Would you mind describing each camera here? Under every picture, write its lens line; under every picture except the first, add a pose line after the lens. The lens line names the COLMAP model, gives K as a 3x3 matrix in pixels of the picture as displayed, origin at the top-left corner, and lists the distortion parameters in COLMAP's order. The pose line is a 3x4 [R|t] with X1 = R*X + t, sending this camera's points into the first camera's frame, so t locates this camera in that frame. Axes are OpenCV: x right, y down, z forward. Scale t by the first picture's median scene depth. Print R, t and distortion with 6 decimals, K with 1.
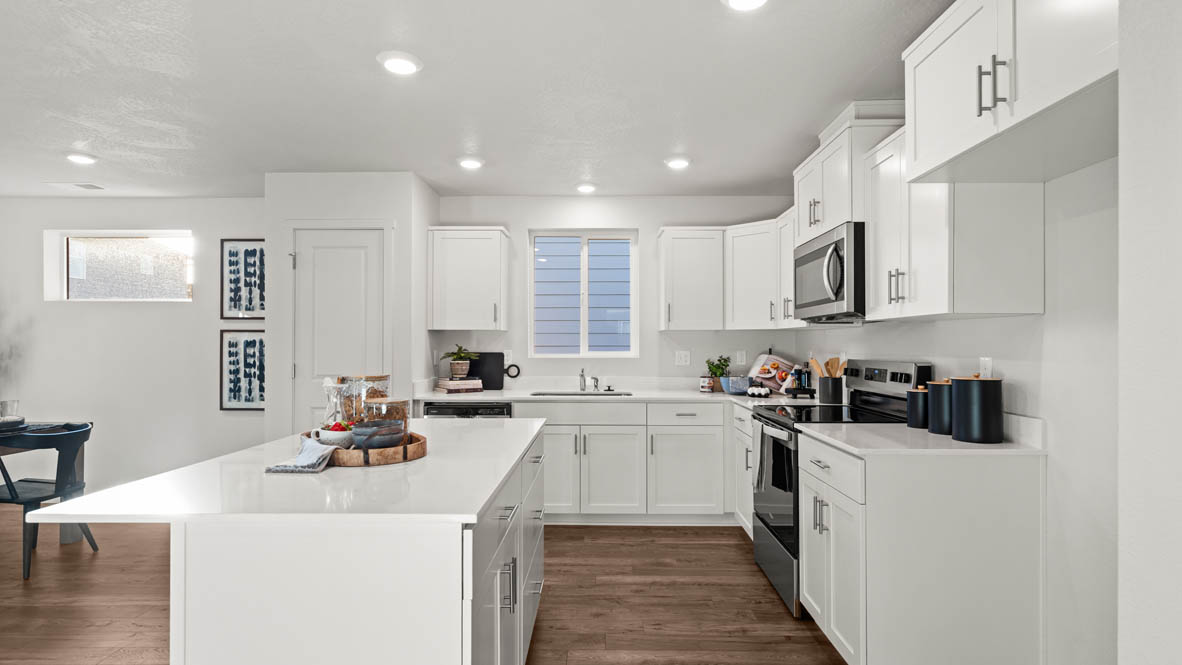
lens RADIAL K [[593.0, 0, 591.7], [0, 593.0, 339.8], [0, 0, 1]] dist [-0.001262, 0.006103]
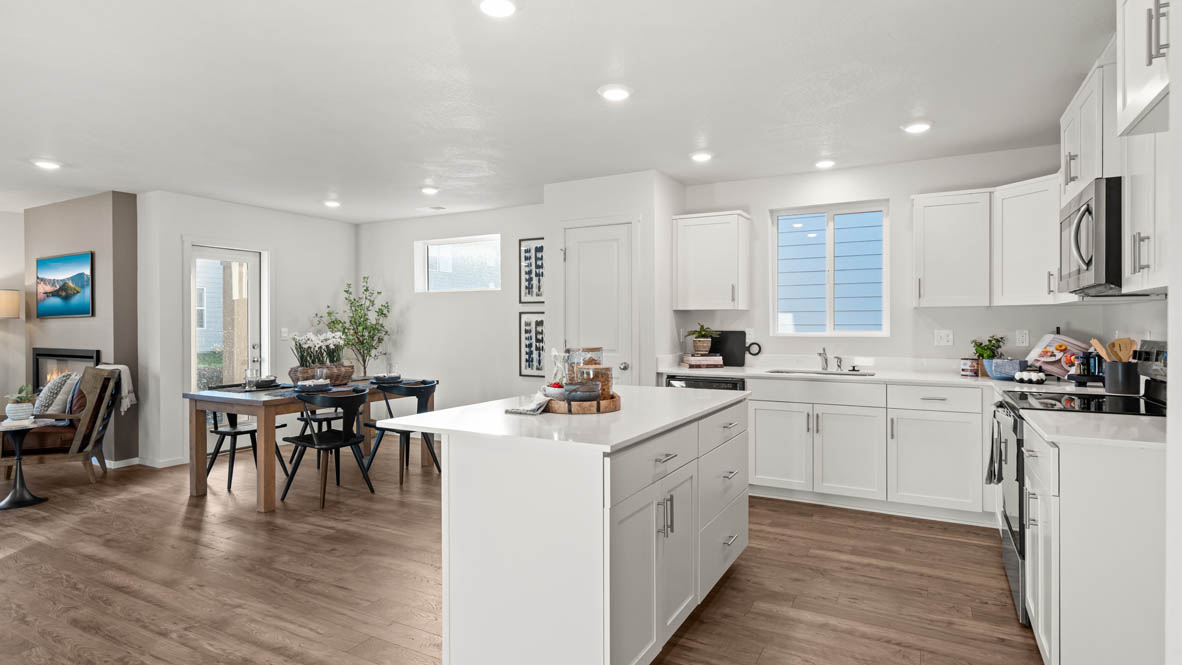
lens RADIAL K [[613.8, 0, 592.2], [0, 613.8, 326.8], [0, 0, 1]] dist [0.000325, 0.000946]
pose [[0.883914, -0.000088, -0.467650, 0.120141], [0.006318, 0.999911, 0.011754, -0.000082], [0.467607, -0.013344, 0.883836, -0.076547]]
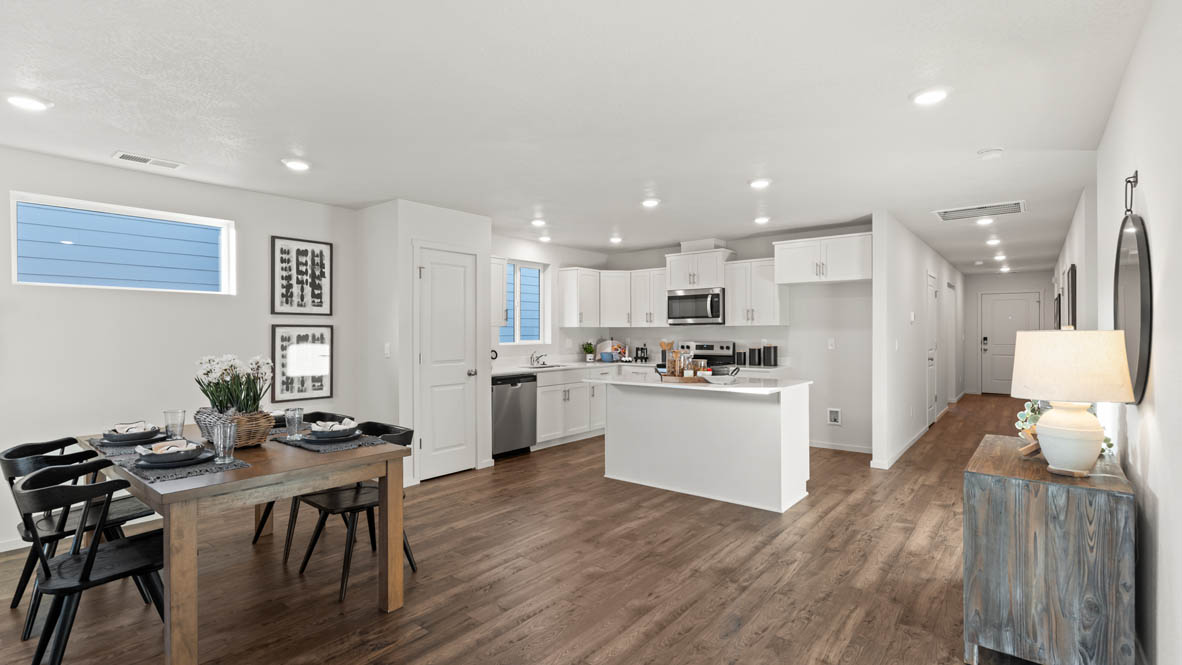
lens RADIAL K [[548.1, 0, 591.0], [0, 548.1, 332.5], [0, 0, 1]] dist [-0.001510, -0.000056]
pose [[0.618099, -0.003551, 0.786092, -1.060563], [-0.001759, 0.999981, 0.005901, -0.010004], [-0.786098, -0.005030, 0.618081, -0.016230]]
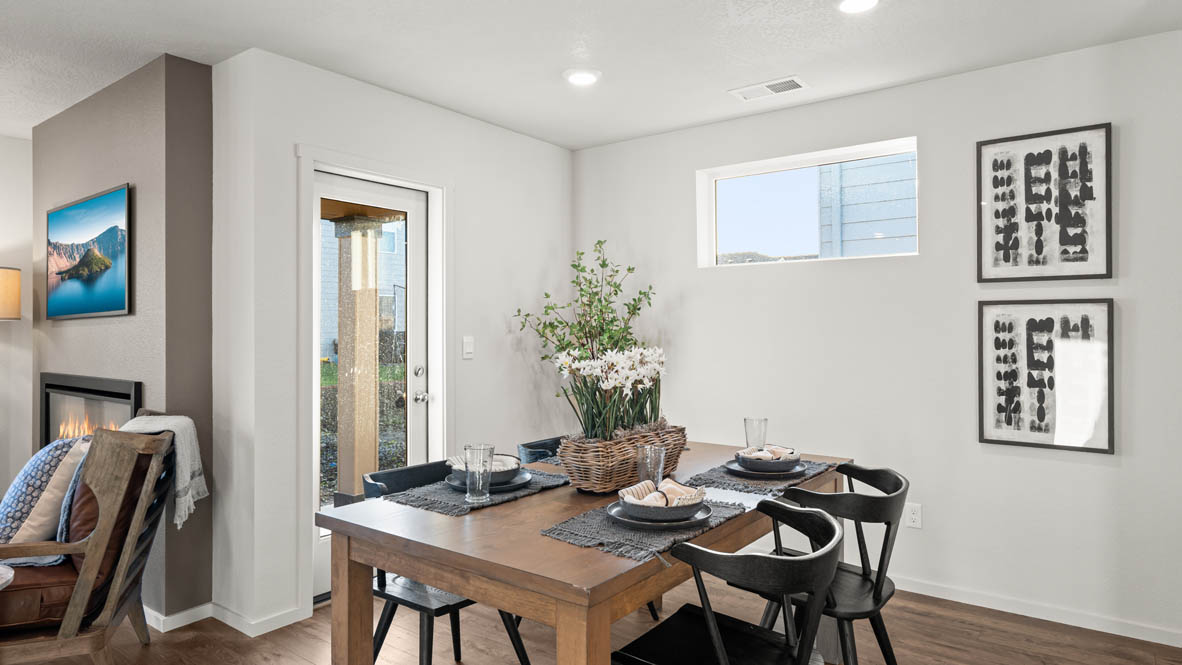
lens RADIAL K [[690.2, 0, 593.7], [0, 690.2, 323.2], [0, 0, 1]] dist [-0.000089, 0.000306]
pose [[0.808293, -0.008847, -0.588714, -0.550183], [0.009617, 0.999952, -0.001823, 0.002072], [0.588702, -0.004189, 0.808339, 0.253939]]
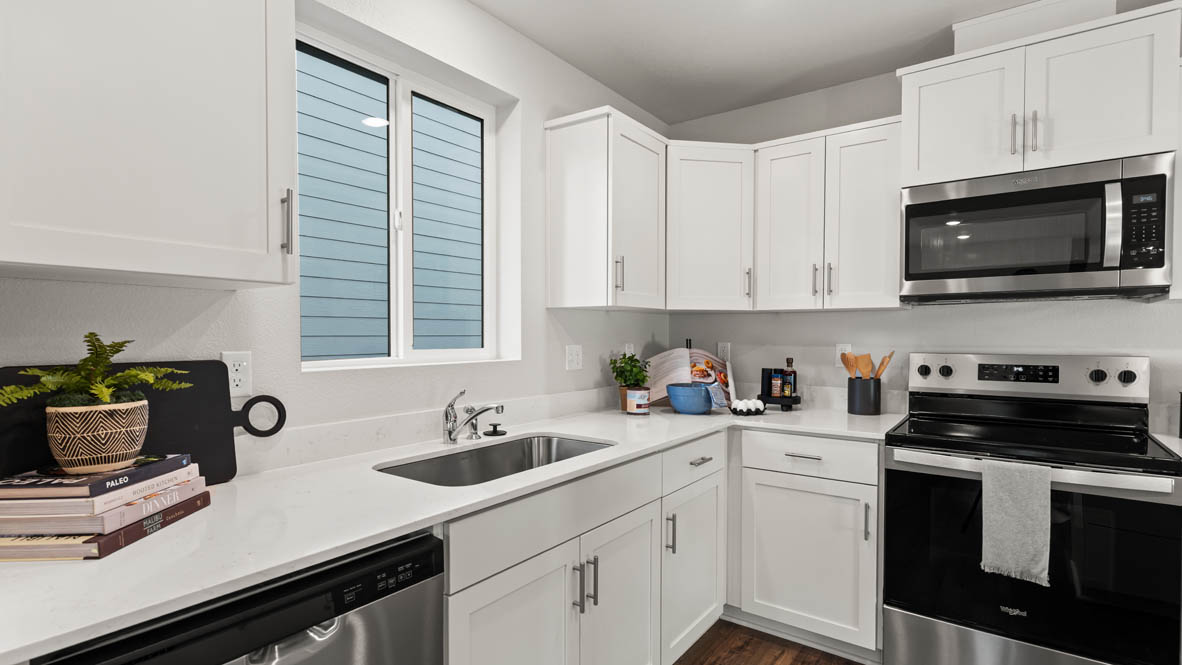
lens RADIAL K [[573.8, 0, 588.3], [0, 573.8, 344.5], [0, 0, 1]] dist [-0.000770, 0.000104]
pose [[0.578654, -0.015665, 0.815423, -0.290458], [-0.006207, 0.999702, 0.023610, 0.005682], [-0.815550, -0.018723, 0.578384, 0.688251]]
